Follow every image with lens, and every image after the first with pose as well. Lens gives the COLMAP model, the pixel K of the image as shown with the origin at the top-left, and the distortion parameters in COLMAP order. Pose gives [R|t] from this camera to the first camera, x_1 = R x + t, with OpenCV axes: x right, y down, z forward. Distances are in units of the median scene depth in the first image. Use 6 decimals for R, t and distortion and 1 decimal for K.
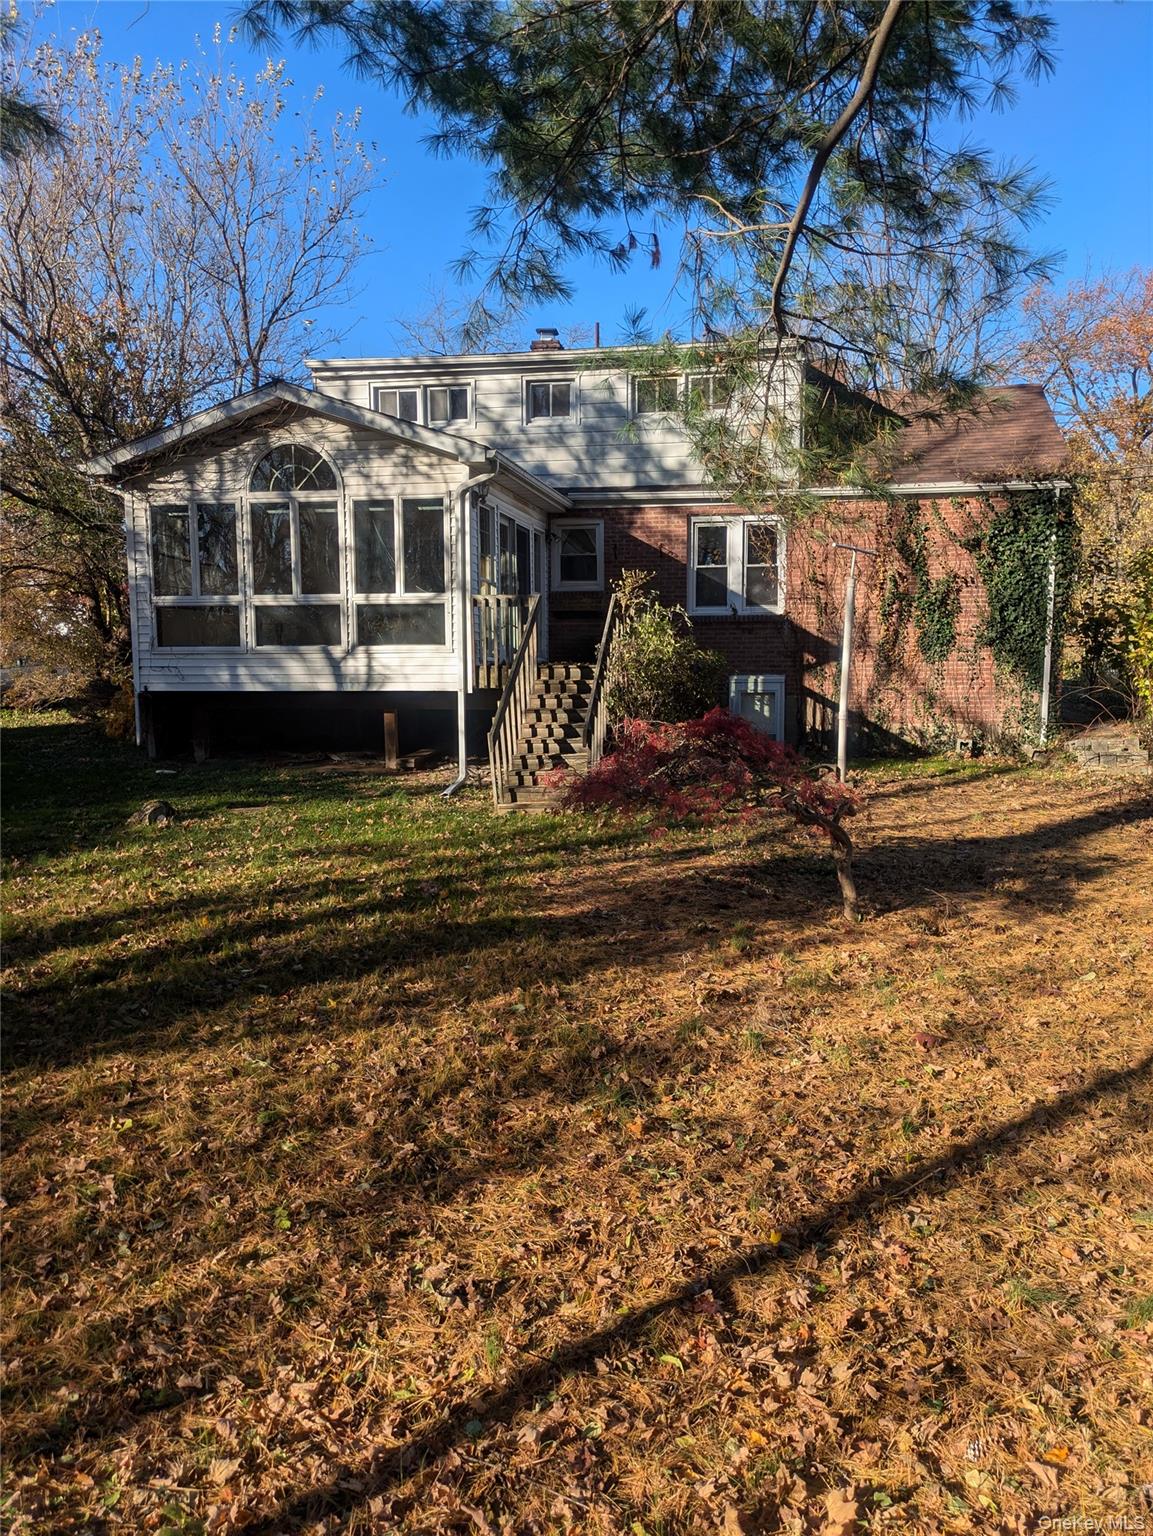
lens RADIAL K [[1198.7, 0, 607.2], [0, 1198.7, 775.2], [0, 0, 1]] dist [0.061654, -0.075905]
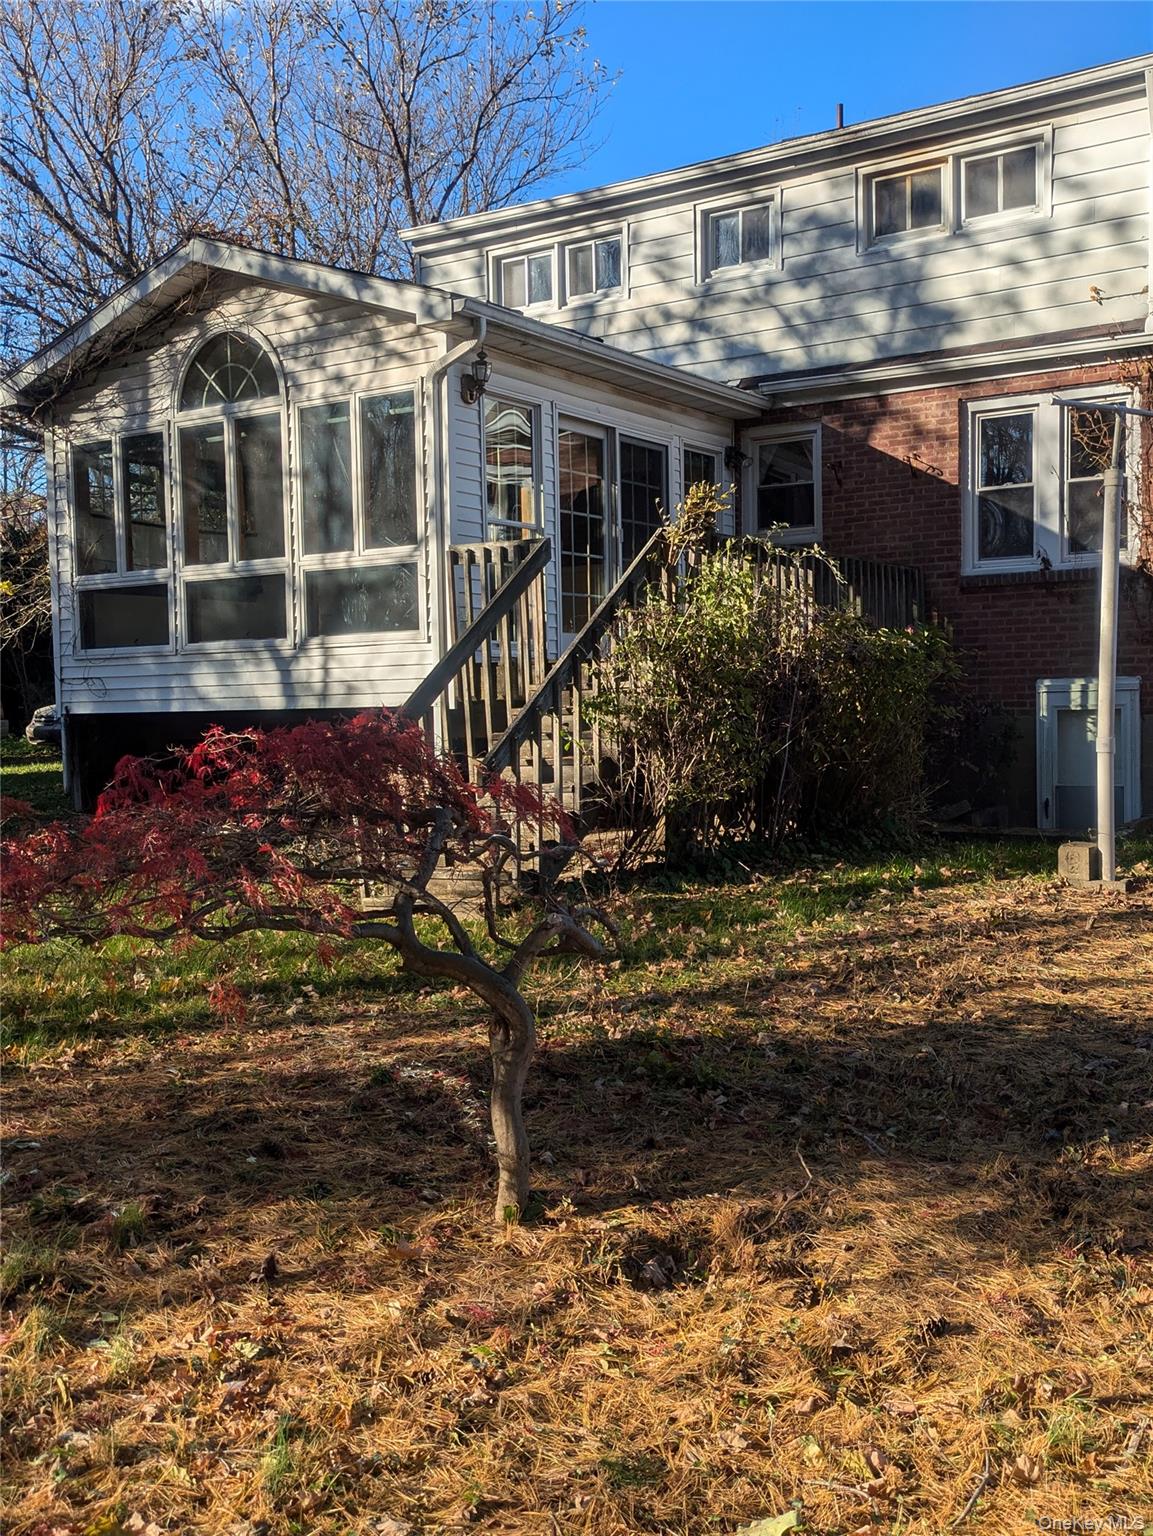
lens RADIAL K [[1603.1, 0, 539.8], [0, 1603.1, 771.8], [0, 0, 1]] dist [0.042618, -0.007813]
pose [[0.911062, 0.002973, -0.412259, 0.248194], [-0.023419, 0.998733, -0.044552, -0.002642], [0.411604, 0.050245, 0.909977, 0.288443]]
